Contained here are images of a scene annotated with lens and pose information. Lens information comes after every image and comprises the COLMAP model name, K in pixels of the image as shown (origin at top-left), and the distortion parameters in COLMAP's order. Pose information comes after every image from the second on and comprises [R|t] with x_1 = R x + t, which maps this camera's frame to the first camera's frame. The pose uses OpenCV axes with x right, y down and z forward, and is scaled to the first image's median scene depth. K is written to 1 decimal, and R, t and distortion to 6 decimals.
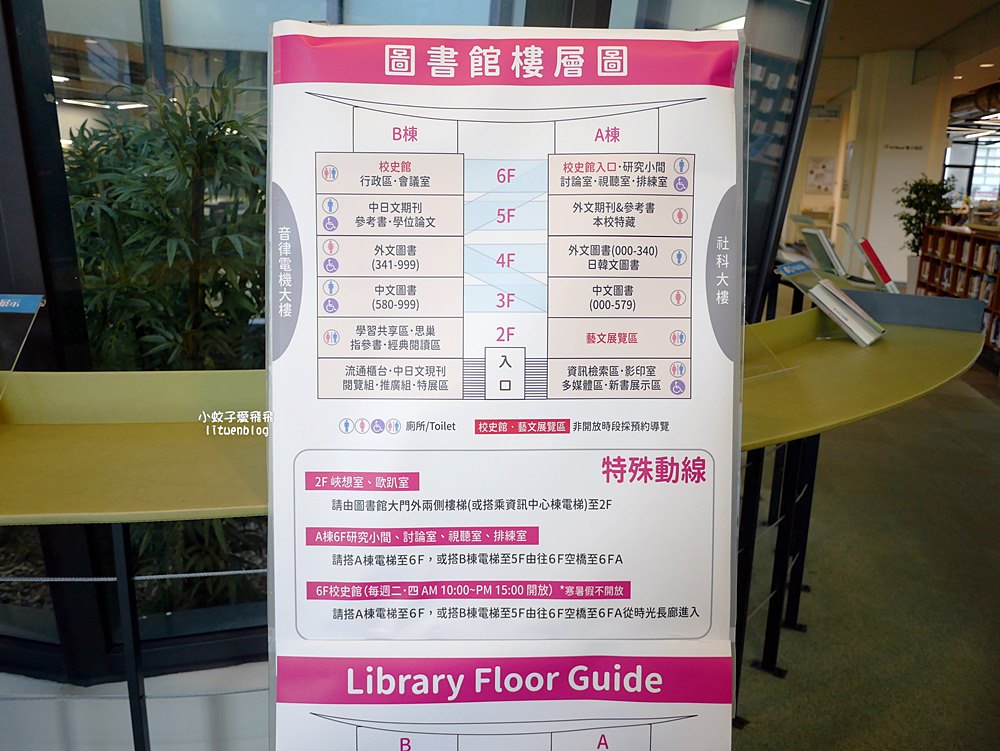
lens RADIAL K [[839.1, 0, 500.0], [0, 839.1, 375.5], [0, 0, 1]] dist [-0.035428, 0.003192]
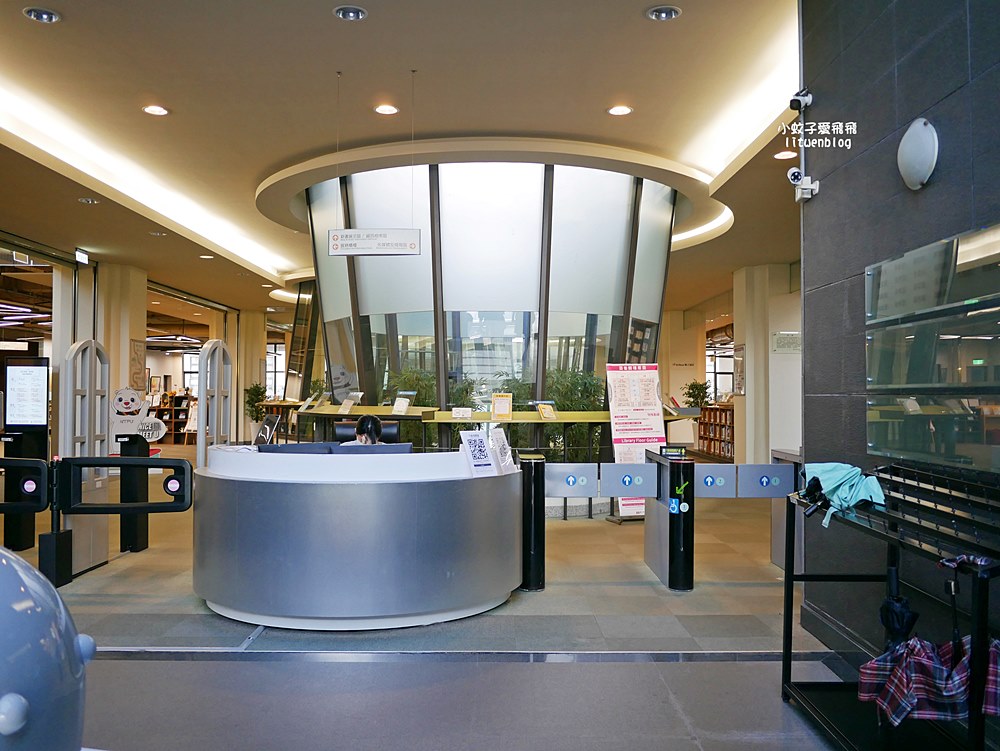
lens RADIAL K [[839.1, 0, 500.0], [0, 839.1, 375.5], [0, 0, 1]] dist [-0.035428, 0.003192]
pose [[0.976284, -0.020981, 0.215476, -3.123061], [0.073910, 0.967797, -0.240636, 1.642375], [-0.203488, 0.250855, 0.946396, -6.741334]]
